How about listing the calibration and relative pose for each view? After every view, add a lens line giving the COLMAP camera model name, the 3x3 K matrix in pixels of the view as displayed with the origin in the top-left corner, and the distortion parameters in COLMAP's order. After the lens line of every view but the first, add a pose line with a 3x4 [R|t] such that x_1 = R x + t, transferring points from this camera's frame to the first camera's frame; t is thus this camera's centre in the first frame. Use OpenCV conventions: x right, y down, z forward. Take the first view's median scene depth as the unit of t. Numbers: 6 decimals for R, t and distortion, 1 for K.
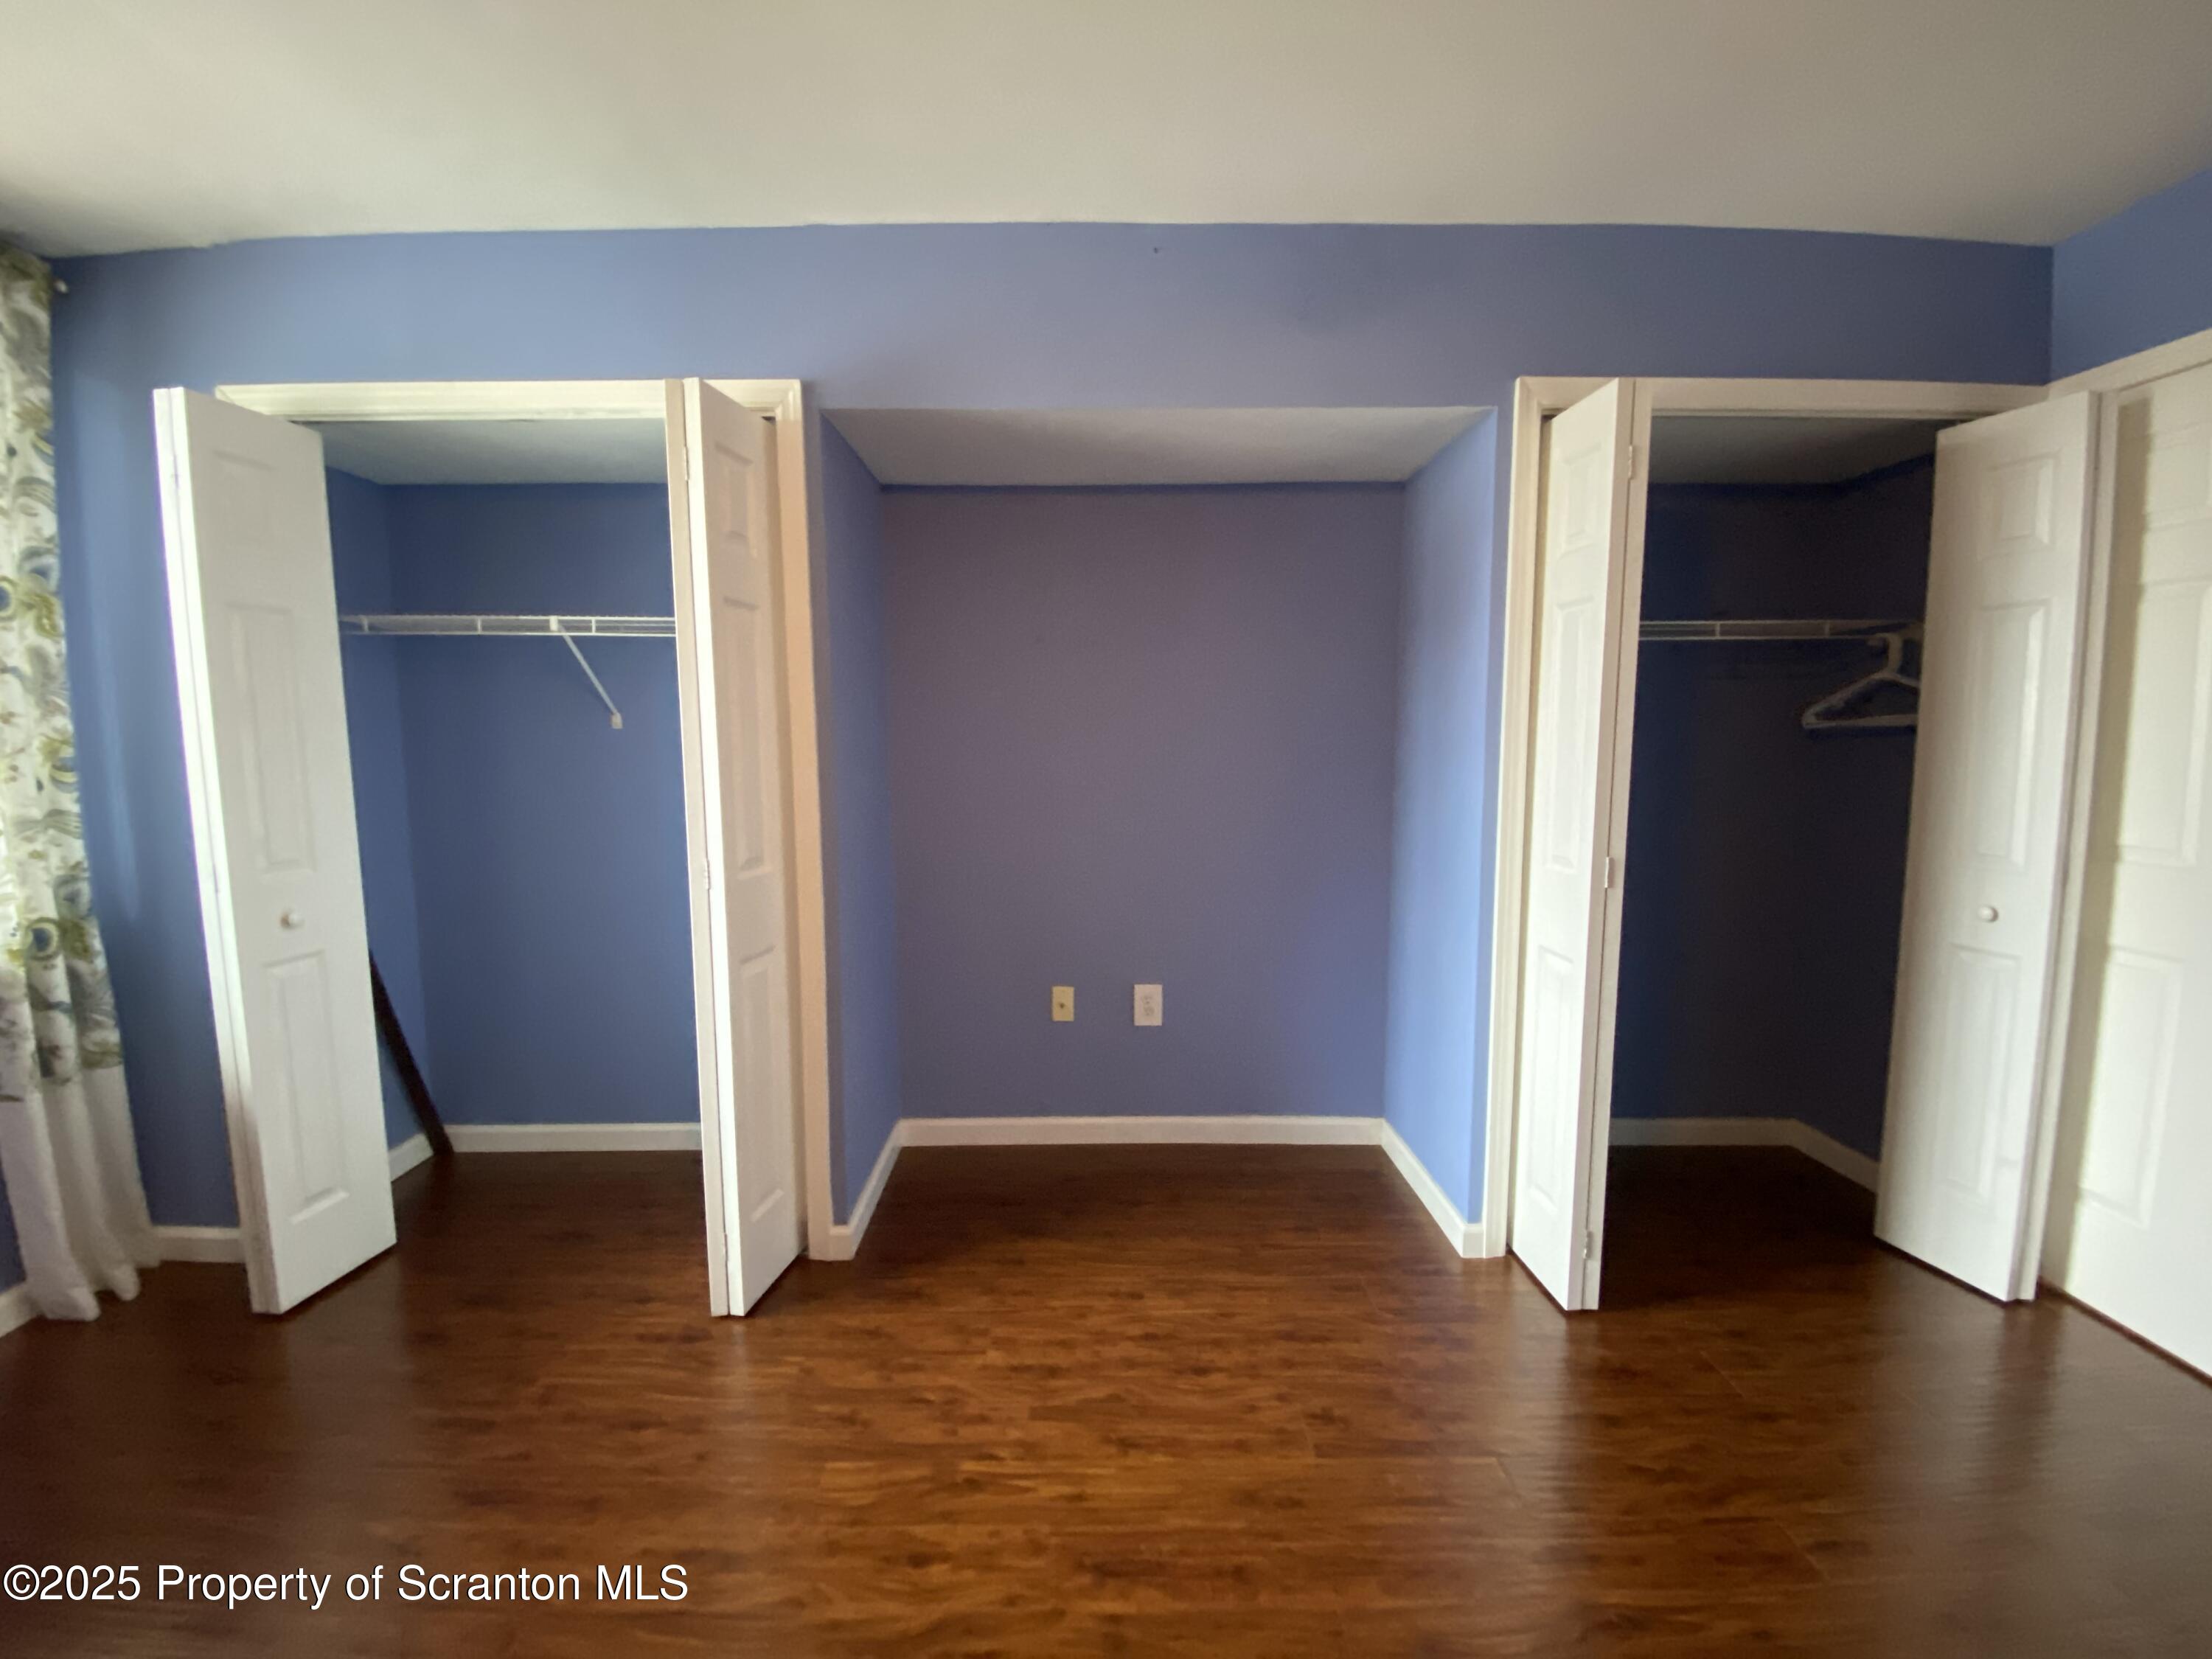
lens RADIAL K [[902.7, 0, 1109.6], [0, 902.7, 820.3], [0, 0, 1]] dist [0.008443, -0.013462]
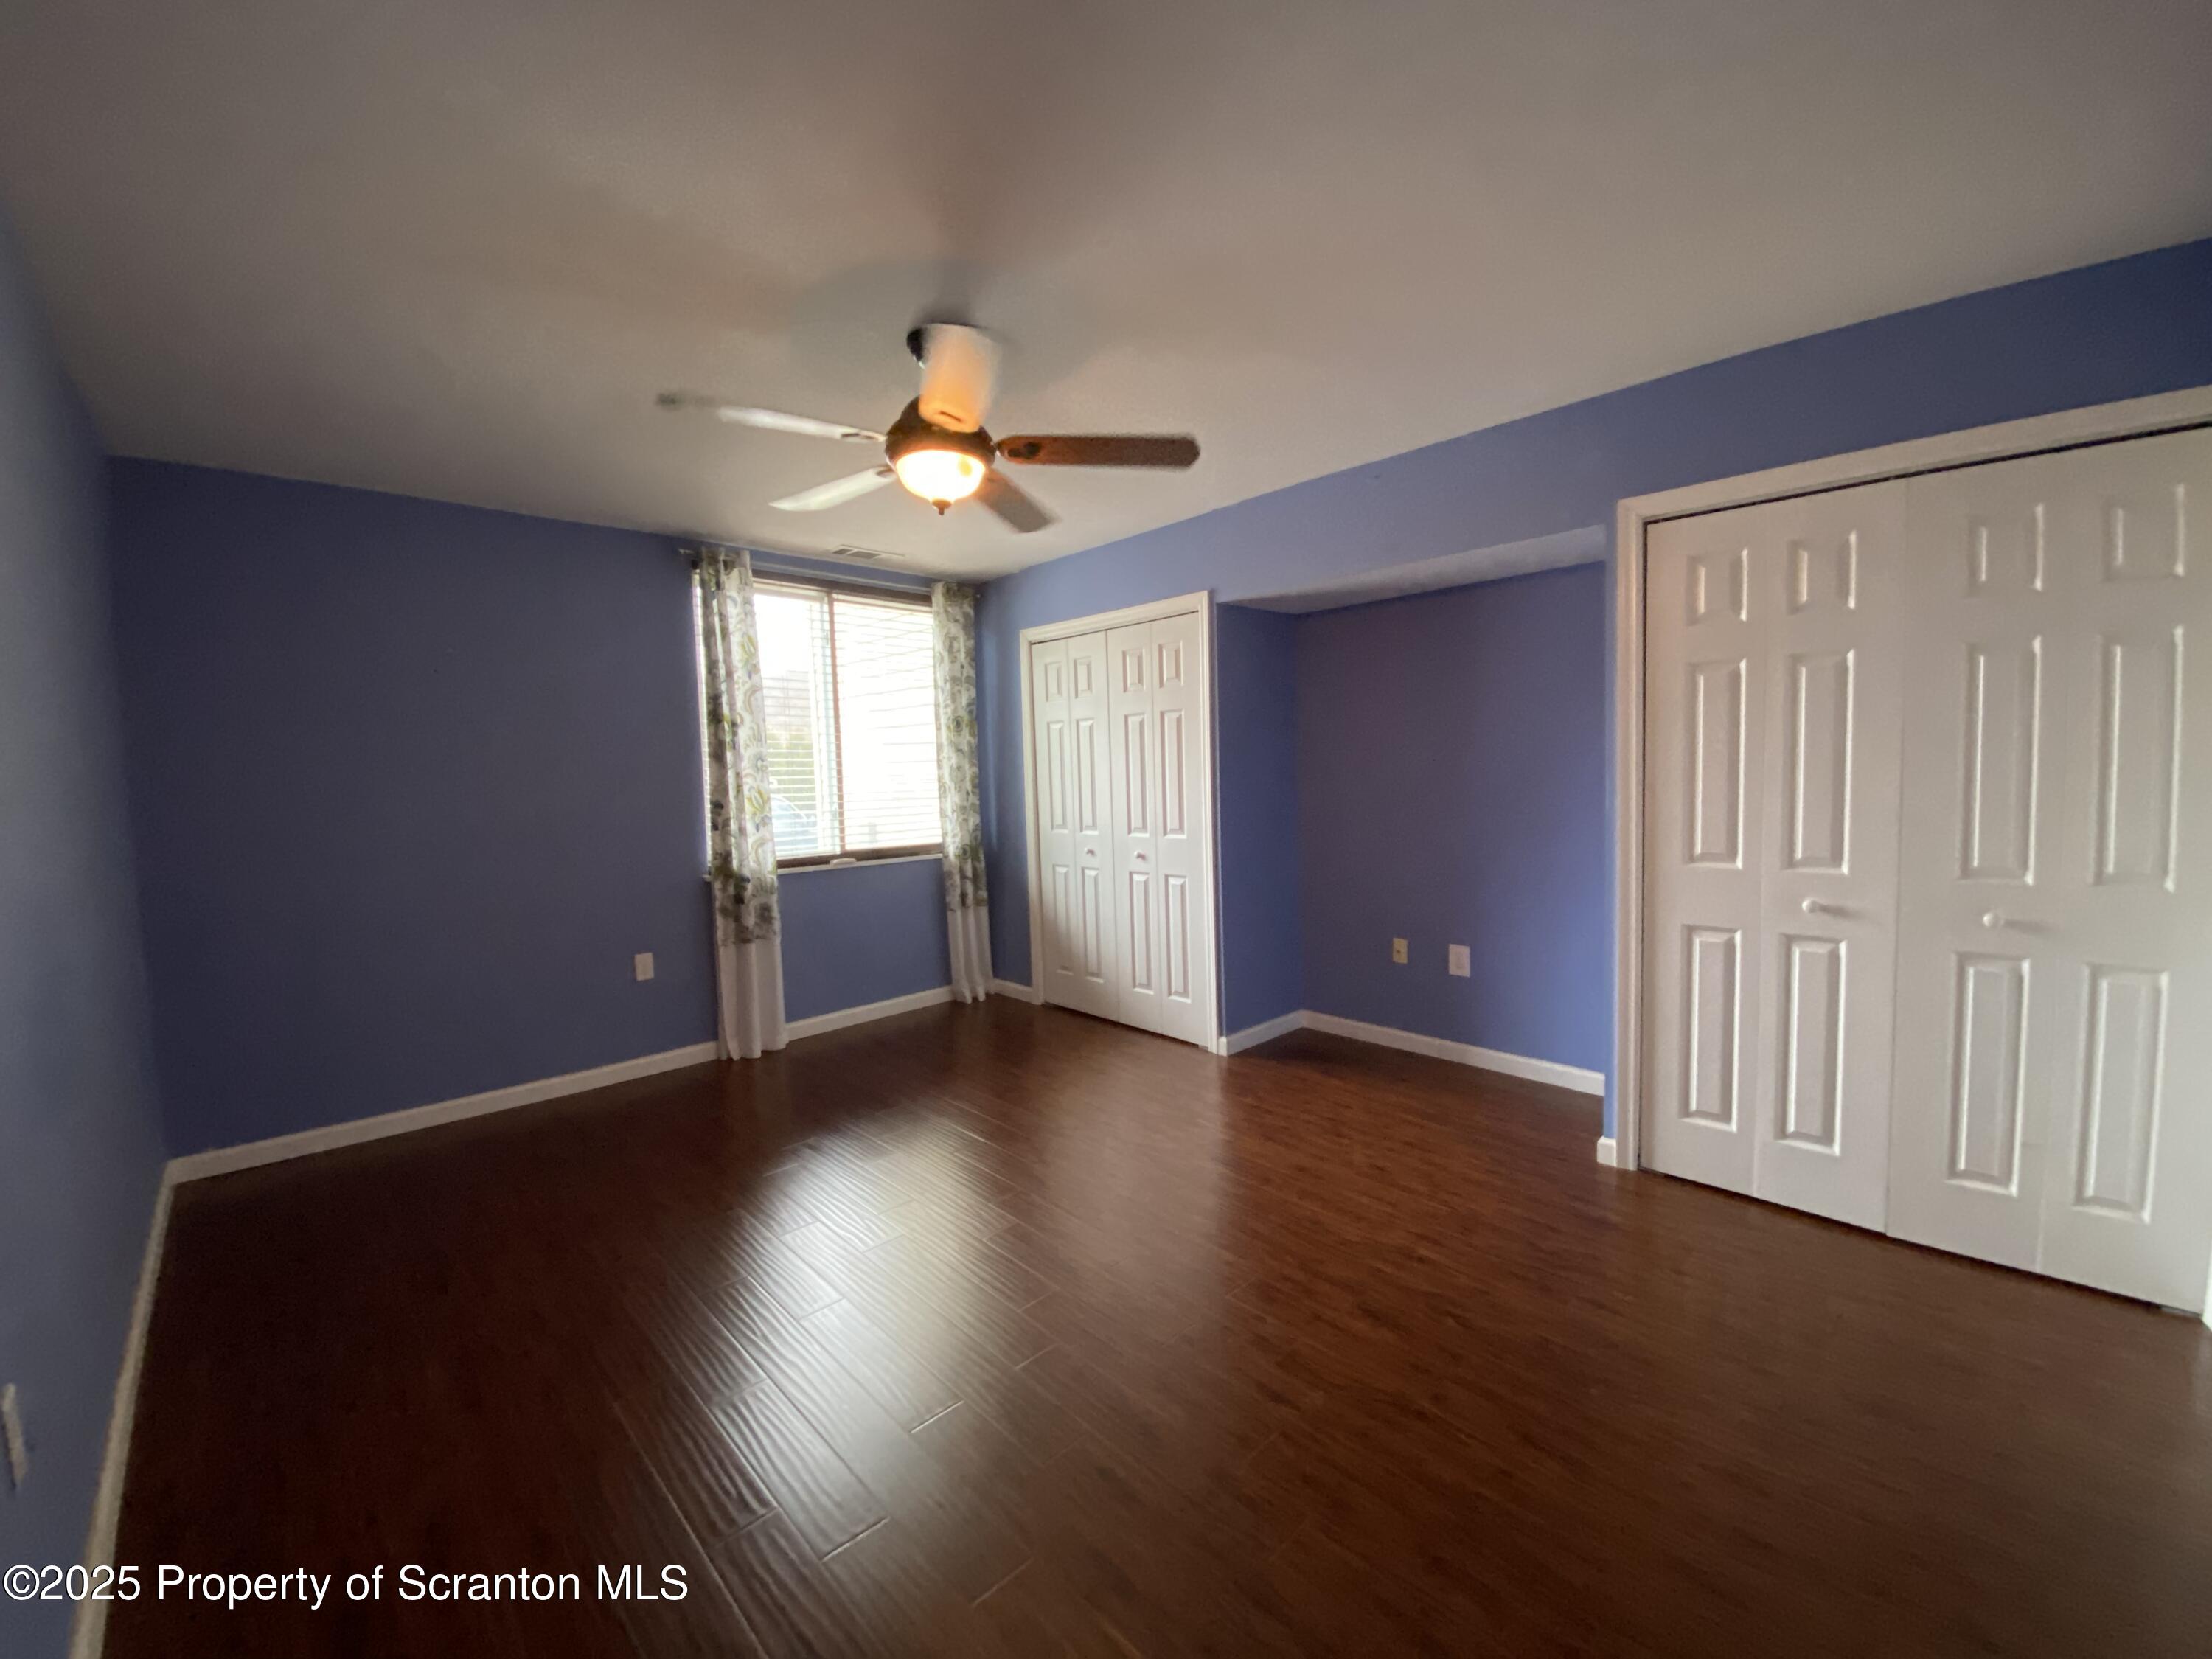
lens RADIAL K [[902.7, 0, 1120.6], [0, 902.7, 831.1], [0, 0, 1]] dist [0.008443, -0.013462]
pose [[0.693804, 0.036782, -0.719224, 0.991612], [-0.046906, 0.998882, 0.005836, 0.033413], [0.718635, 0.029687, 0.694754, -0.503051]]
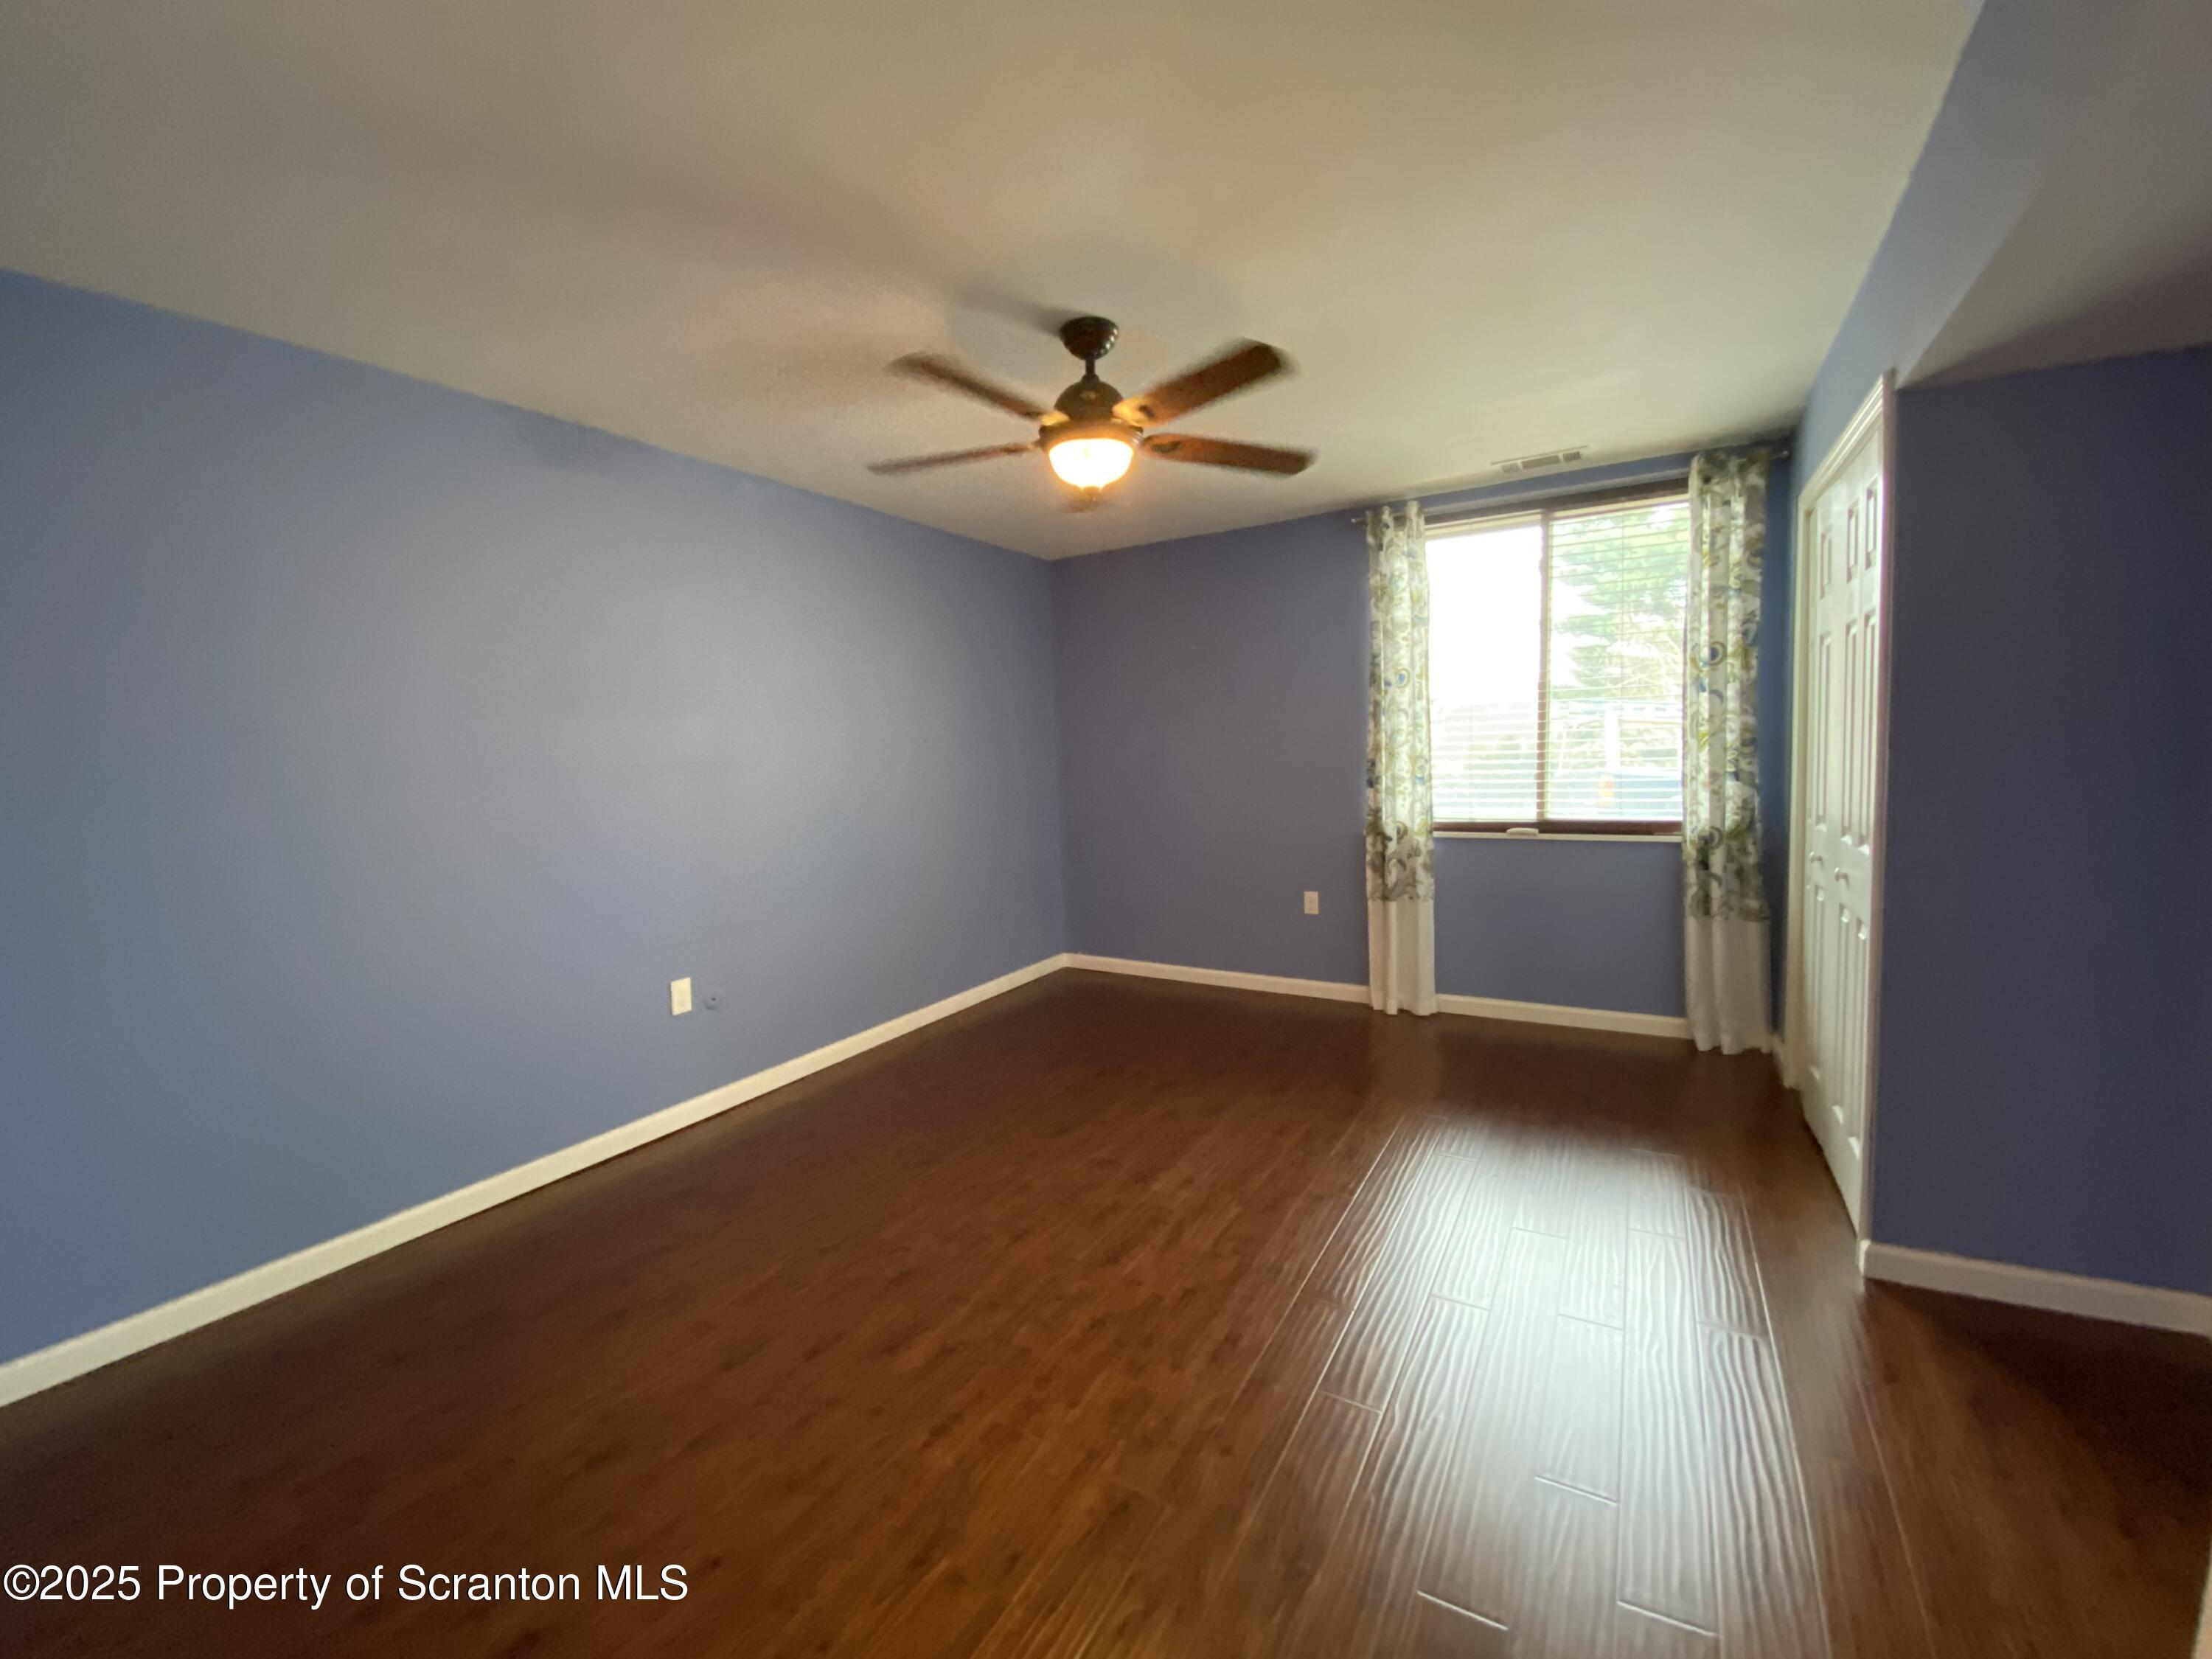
lens RADIAL K [[932.3, 0, 1083.9], [0, 932.3, 829.4], [0, 0, 1]] dist [0.035441, 0.000110]
pose [[-0.535923, 0.103356, -0.837917, 1.102252], [-0.039409, 0.988334, 0.147116, -0.116270], [0.843347, 0.111864, -0.525598, 0.893925]]
